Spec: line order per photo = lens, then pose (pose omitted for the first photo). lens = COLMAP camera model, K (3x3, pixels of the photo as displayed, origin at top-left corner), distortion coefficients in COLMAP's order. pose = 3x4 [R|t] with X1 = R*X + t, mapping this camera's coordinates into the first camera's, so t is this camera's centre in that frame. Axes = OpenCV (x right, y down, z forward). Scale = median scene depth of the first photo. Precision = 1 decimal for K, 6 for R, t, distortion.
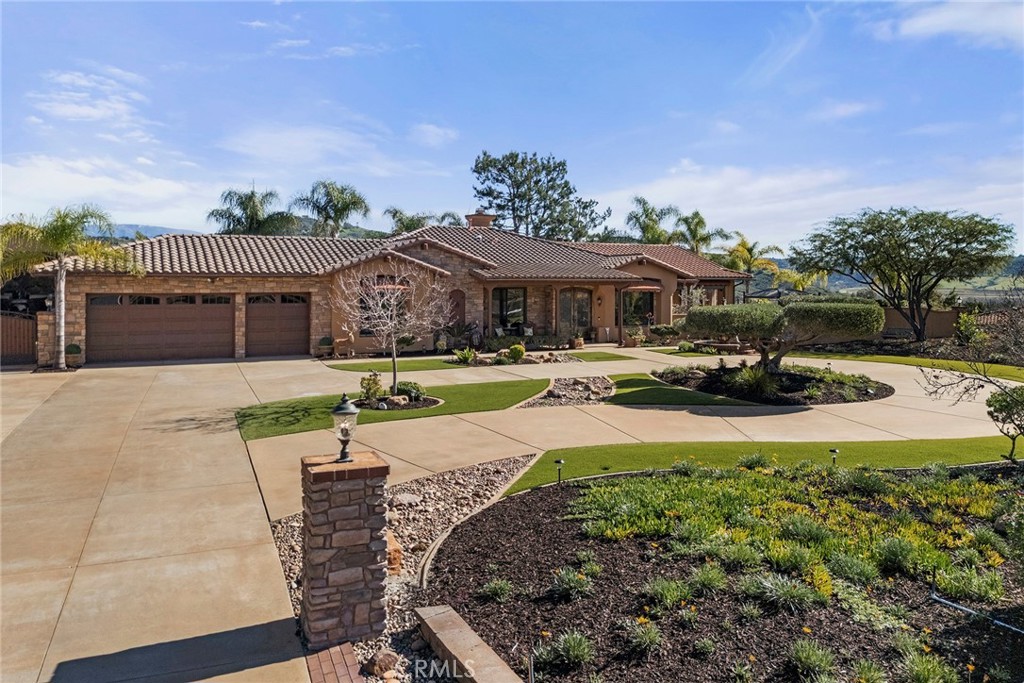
lens RADIAL K [[736.2, 0, 512.0], [0, 736.2, 341.5], [0, 0, 1]] dist [0.029751, -0.001731]
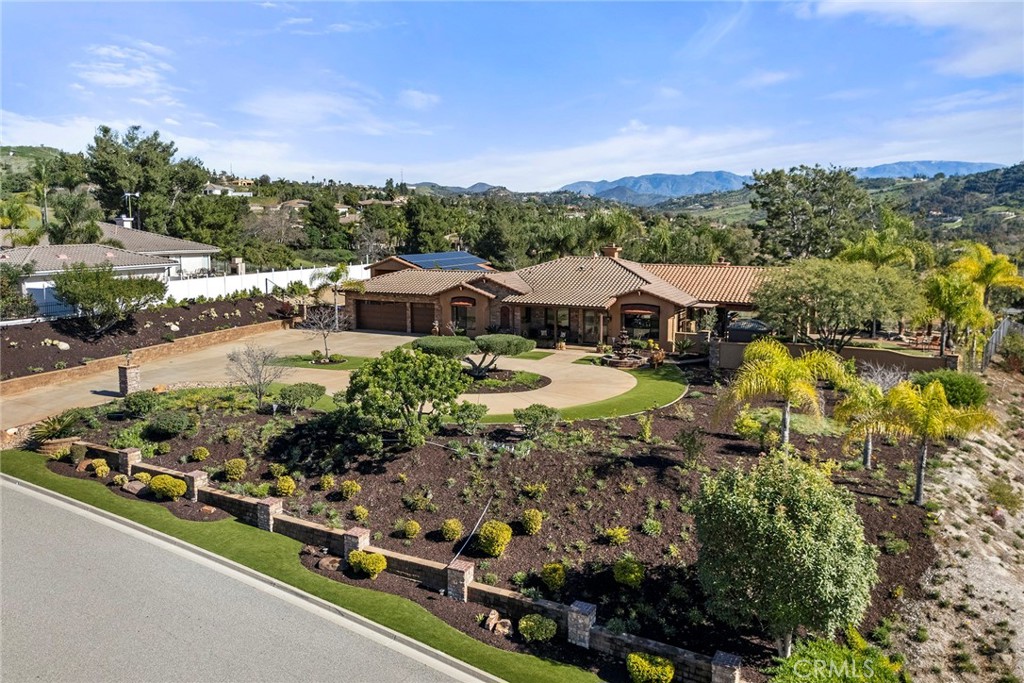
lens RADIAL K [[736.2, 0, 512.0], [0, 736.2, 341.5], [0, 0, 1]] dist [0.029751, -0.001731]
pose [[0.617197, 0.121676, -0.777344, 1.388412], [-0.063335, 0.992447, 0.105058, -0.186483], [0.784256, -0.015609, 0.620242, -0.042575]]
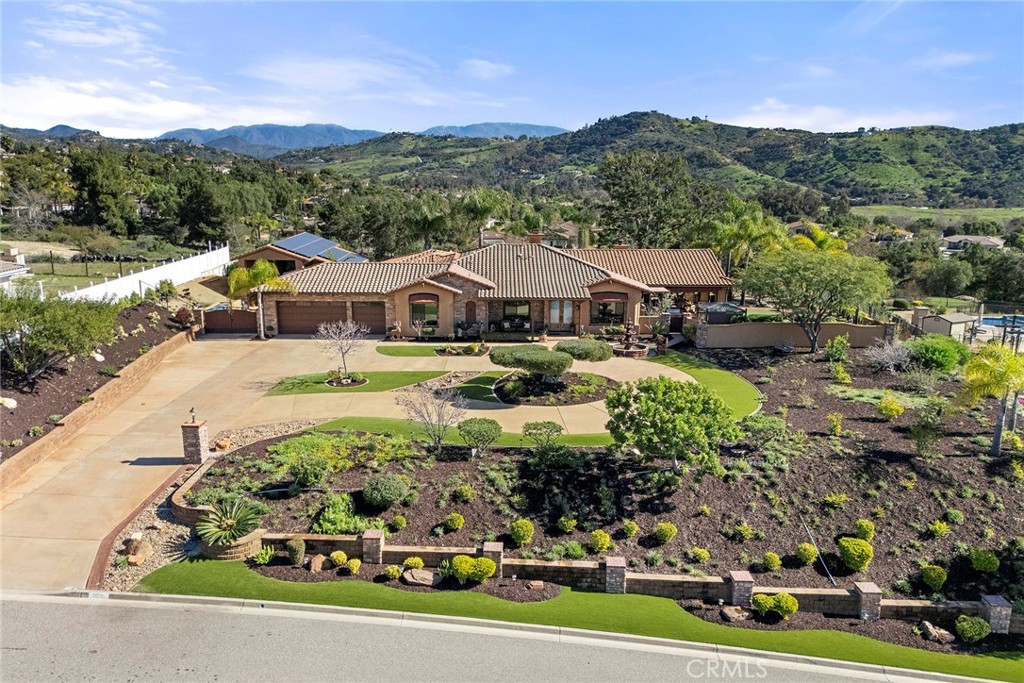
lens RADIAL K [[722.9, 0, 497.4], [0, 722.9, 353.1], [0, 0, 1]] dist [0.070155, -0.062452]
pose [[0.898263, 0.104266, -0.426911, 0.747852], [-0.039546, 0.986683, 0.157773, -0.234364], [0.437676, -0.124839, 0.890424, -0.467507]]
